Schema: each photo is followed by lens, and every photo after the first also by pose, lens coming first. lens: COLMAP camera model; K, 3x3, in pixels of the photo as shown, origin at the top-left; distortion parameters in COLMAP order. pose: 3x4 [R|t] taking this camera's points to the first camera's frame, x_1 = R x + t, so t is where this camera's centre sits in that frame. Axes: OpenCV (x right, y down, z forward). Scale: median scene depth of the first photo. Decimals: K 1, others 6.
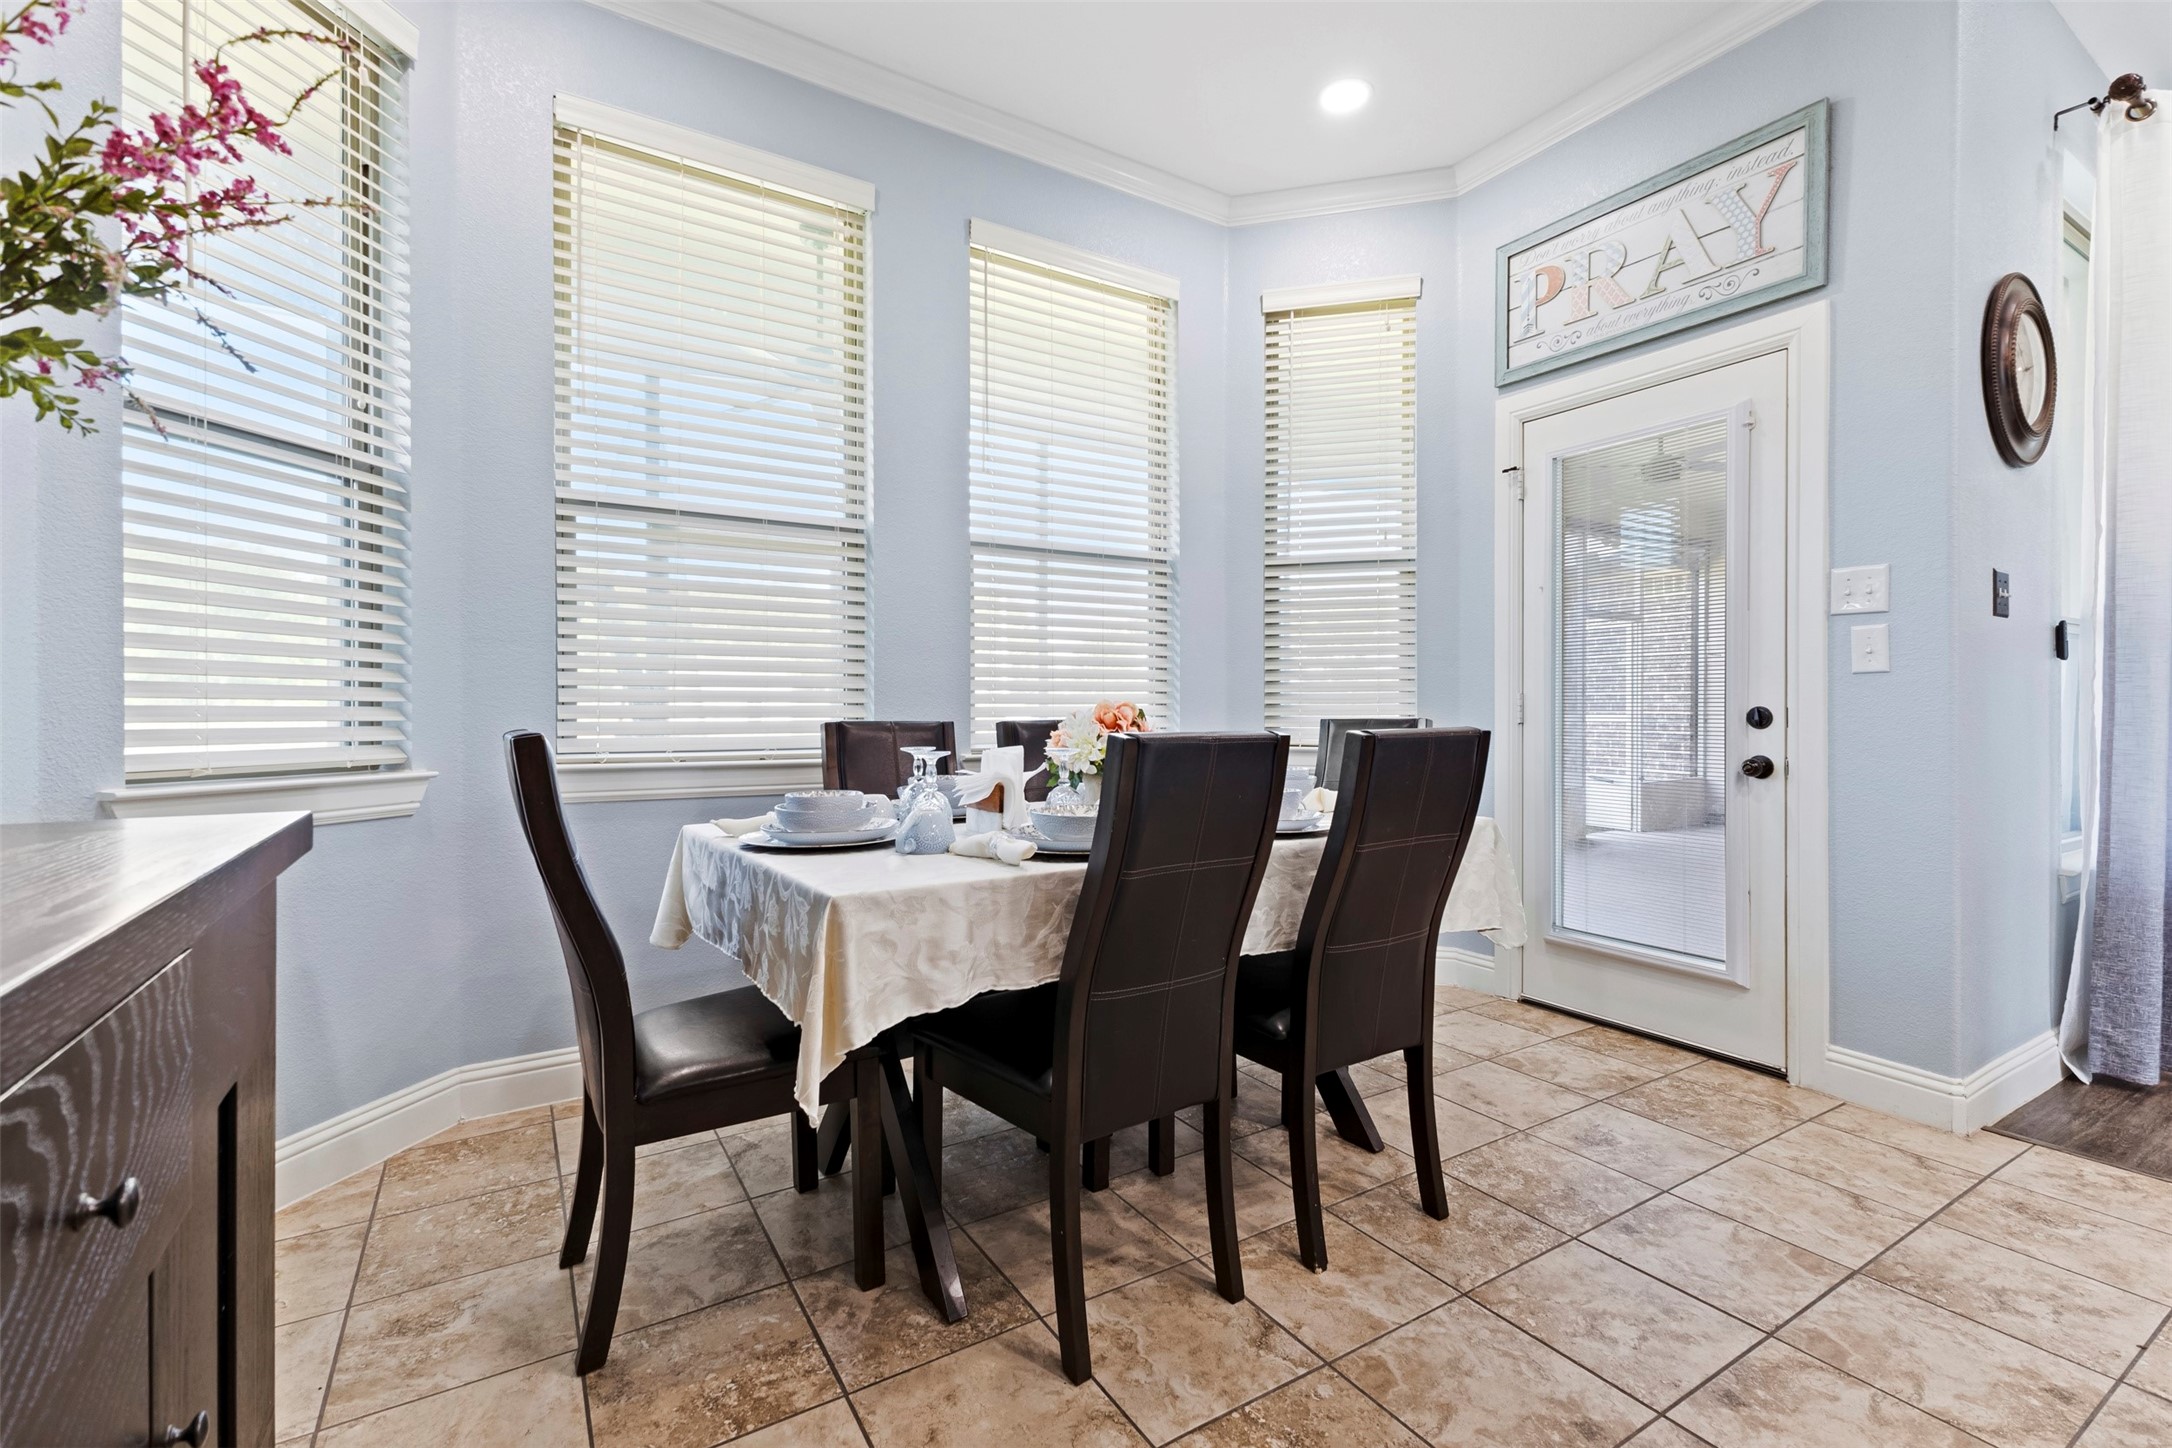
lens RADIAL K [[966.9, 0, 1098.1], [0, 966.9, 711.6], [0, 0, 1]] dist [0.014149, -0.004004]
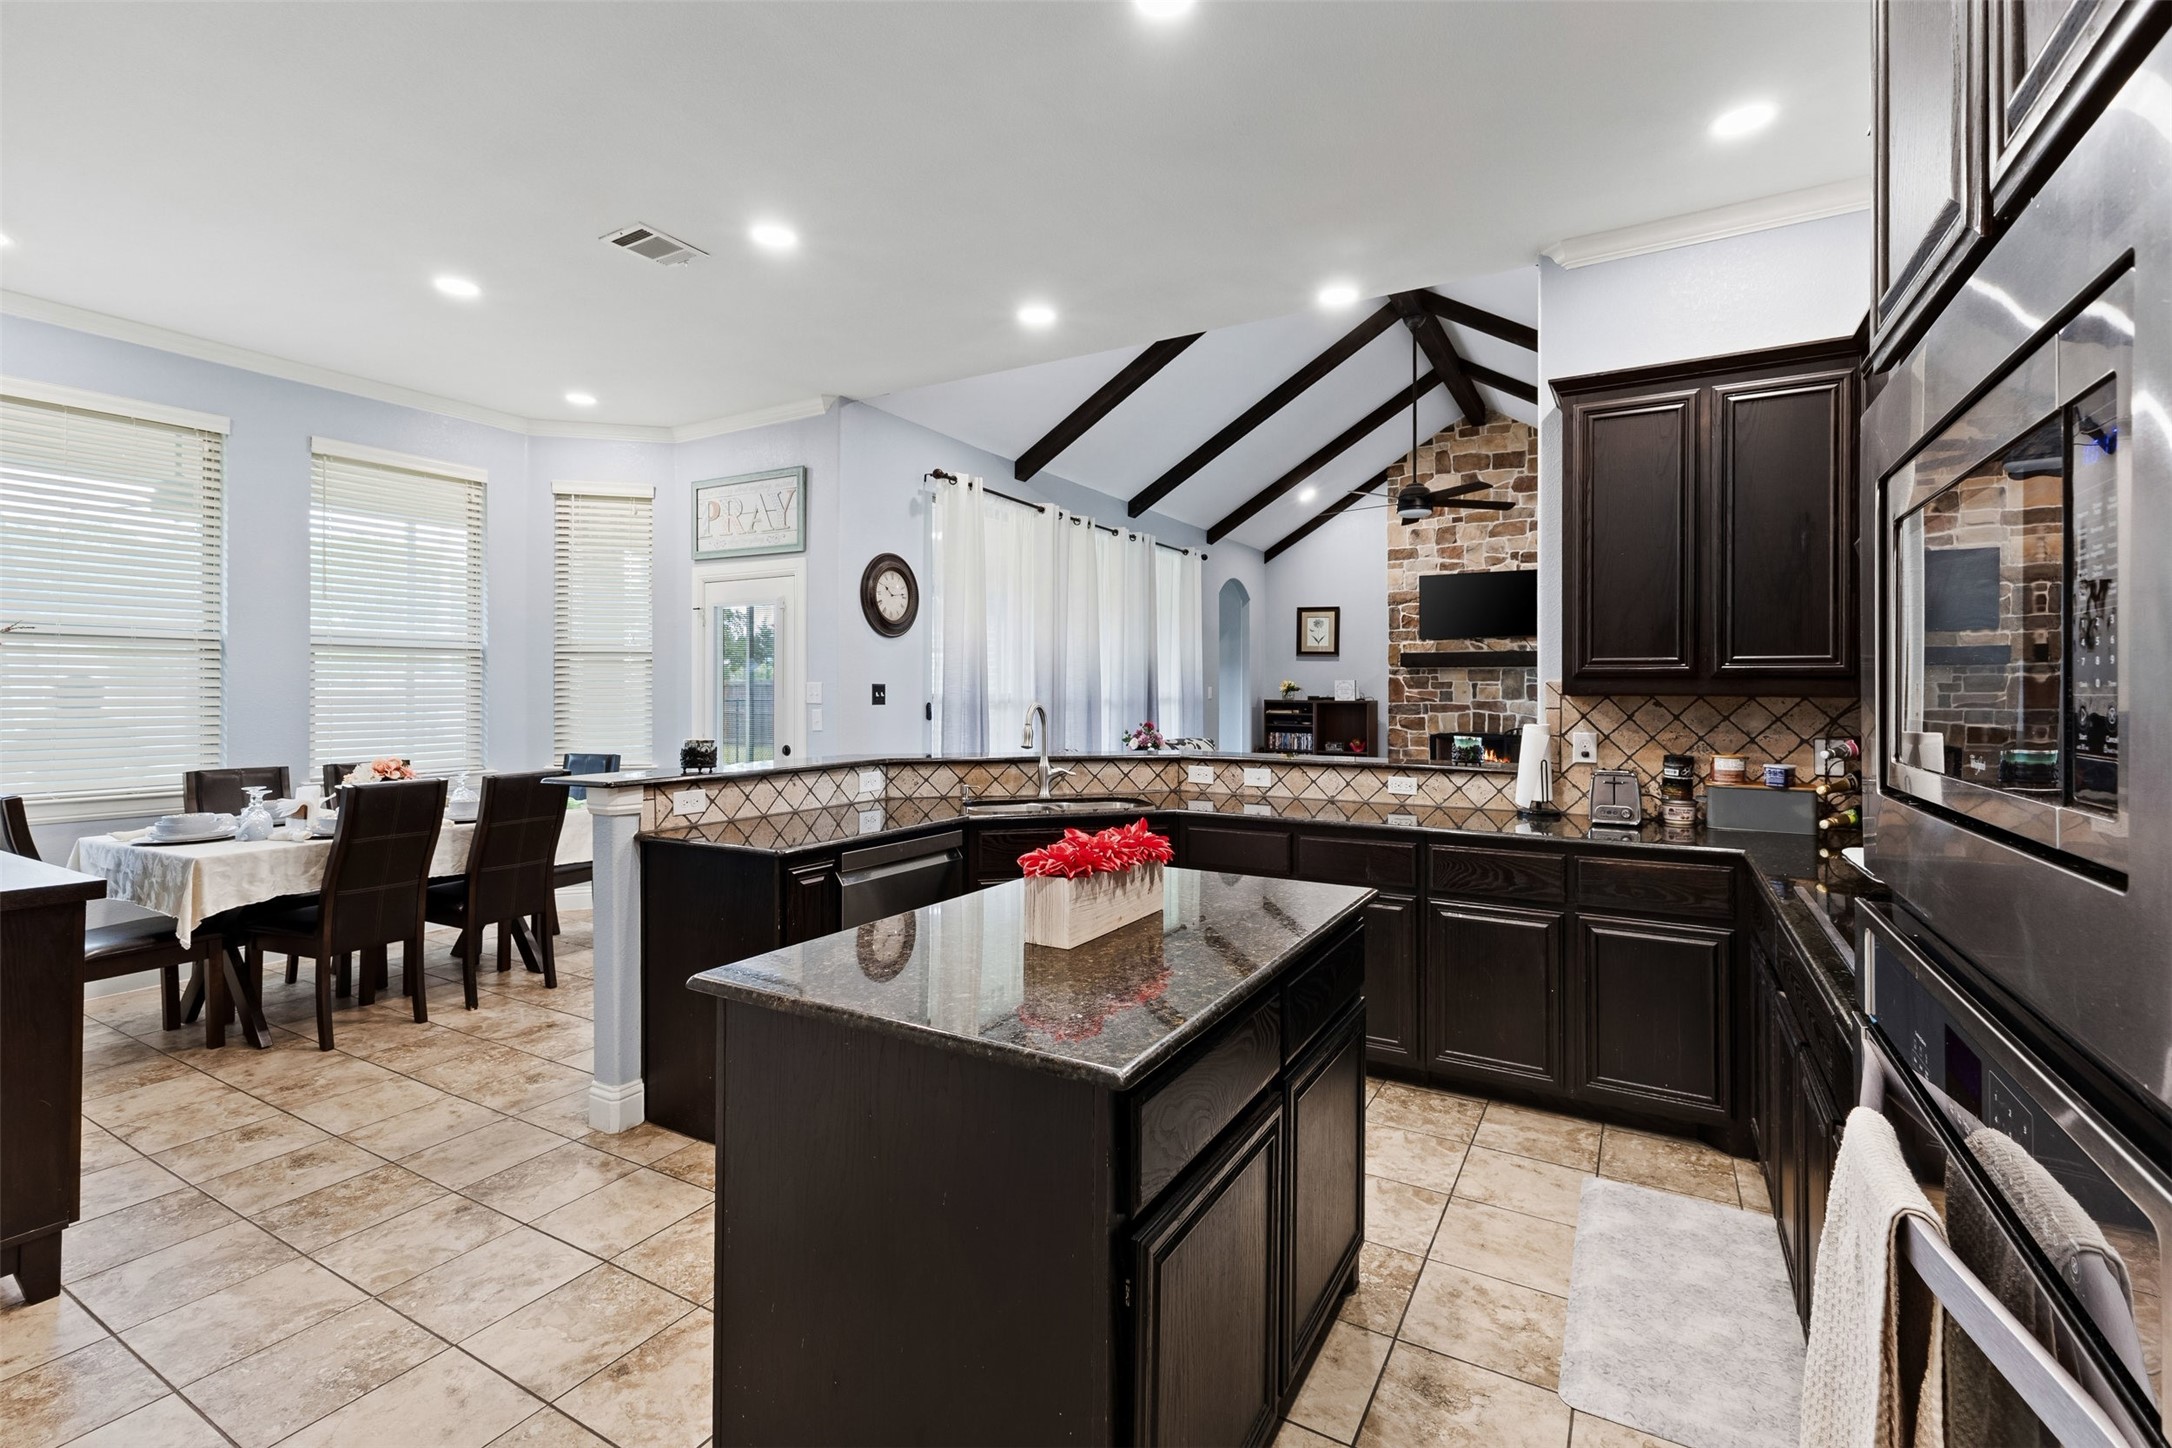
lens RADIAL K [[966.9, 0, 1088.6], [0, 966.9, 683.0], [0, 0, 1]] dist [0.014149, -0.004004]
pose [[0.884862, 0.004772, 0.465830, 0.403373], [0.001499, 0.999913, -0.013092, -0.152191], [-0.465852, 0.012283, 0.884778, -1.581325]]
